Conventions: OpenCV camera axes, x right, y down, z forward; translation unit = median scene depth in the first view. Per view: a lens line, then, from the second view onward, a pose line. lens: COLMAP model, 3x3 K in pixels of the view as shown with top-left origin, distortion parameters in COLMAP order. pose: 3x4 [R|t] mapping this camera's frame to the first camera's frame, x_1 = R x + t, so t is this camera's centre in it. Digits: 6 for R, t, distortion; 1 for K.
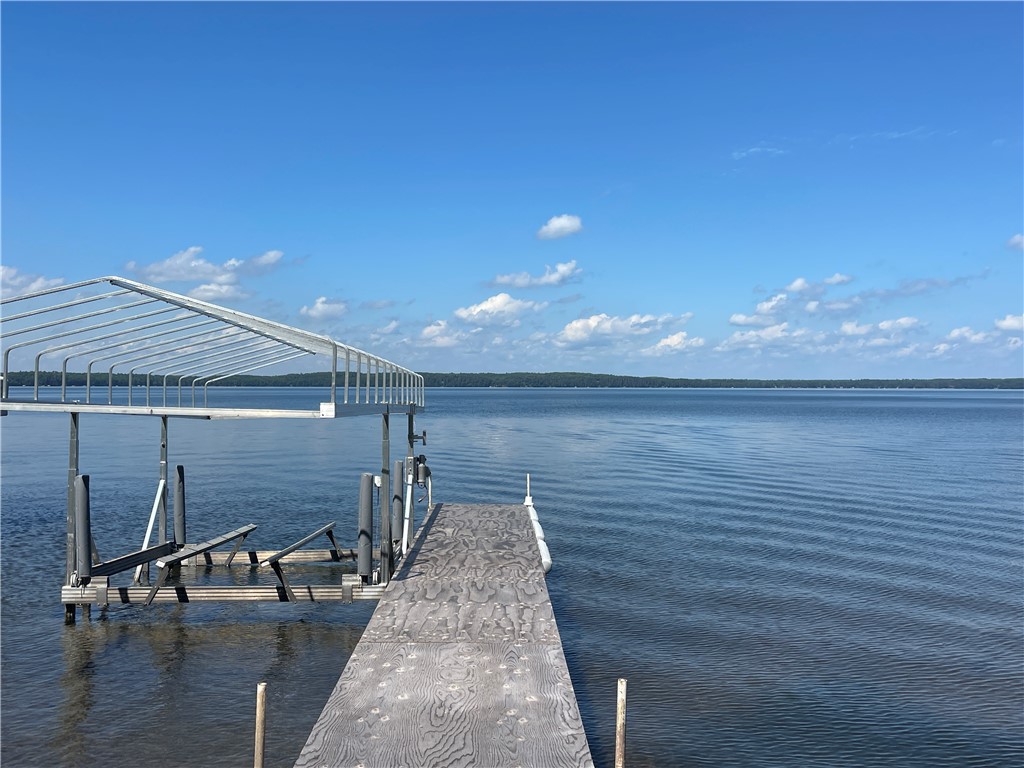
lens RADIAL K [[1004.5, 0, 512.0], [0, 1004.5, 384.0], [0, 0, 1]] dist [0.164545, 0.000574]
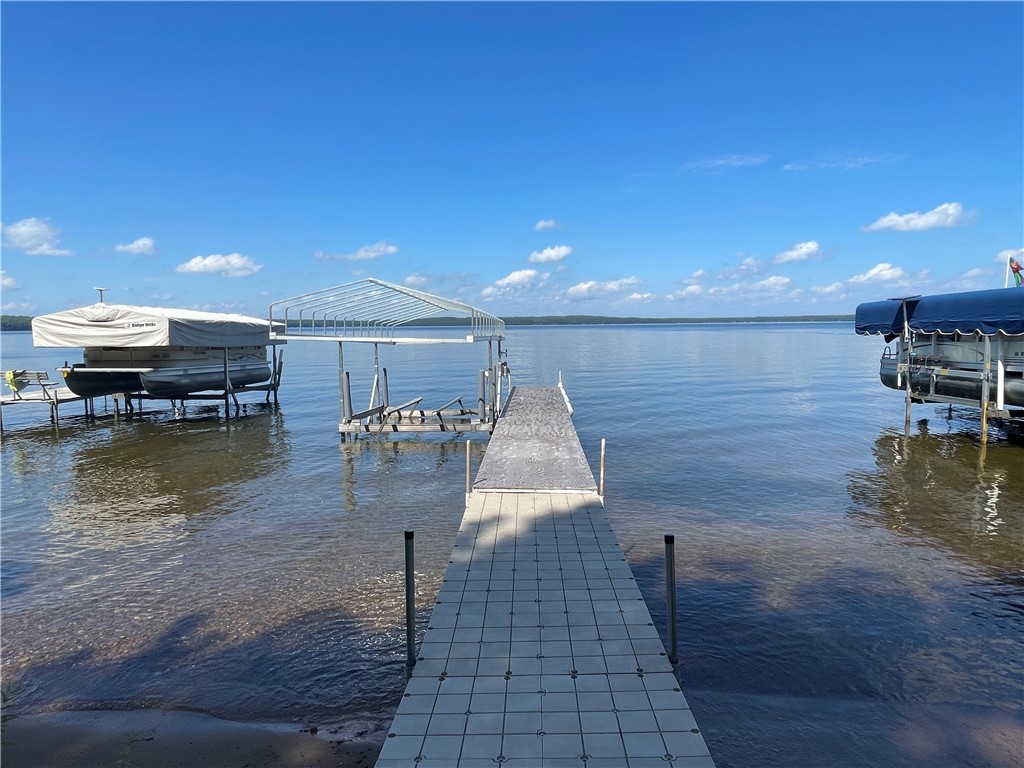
lens RADIAL K [[609.4, 0, 512.0], [0, 609.4, 384.0], [0, 0, 1]] dist [0.001212, 0.000026]
pose [[0.998514, -0.008445, -0.053837, -0.015189], [0.013788, 0.994927, 0.099654, -0.004421], [0.052722, -0.100249, 0.993565, -0.202054]]
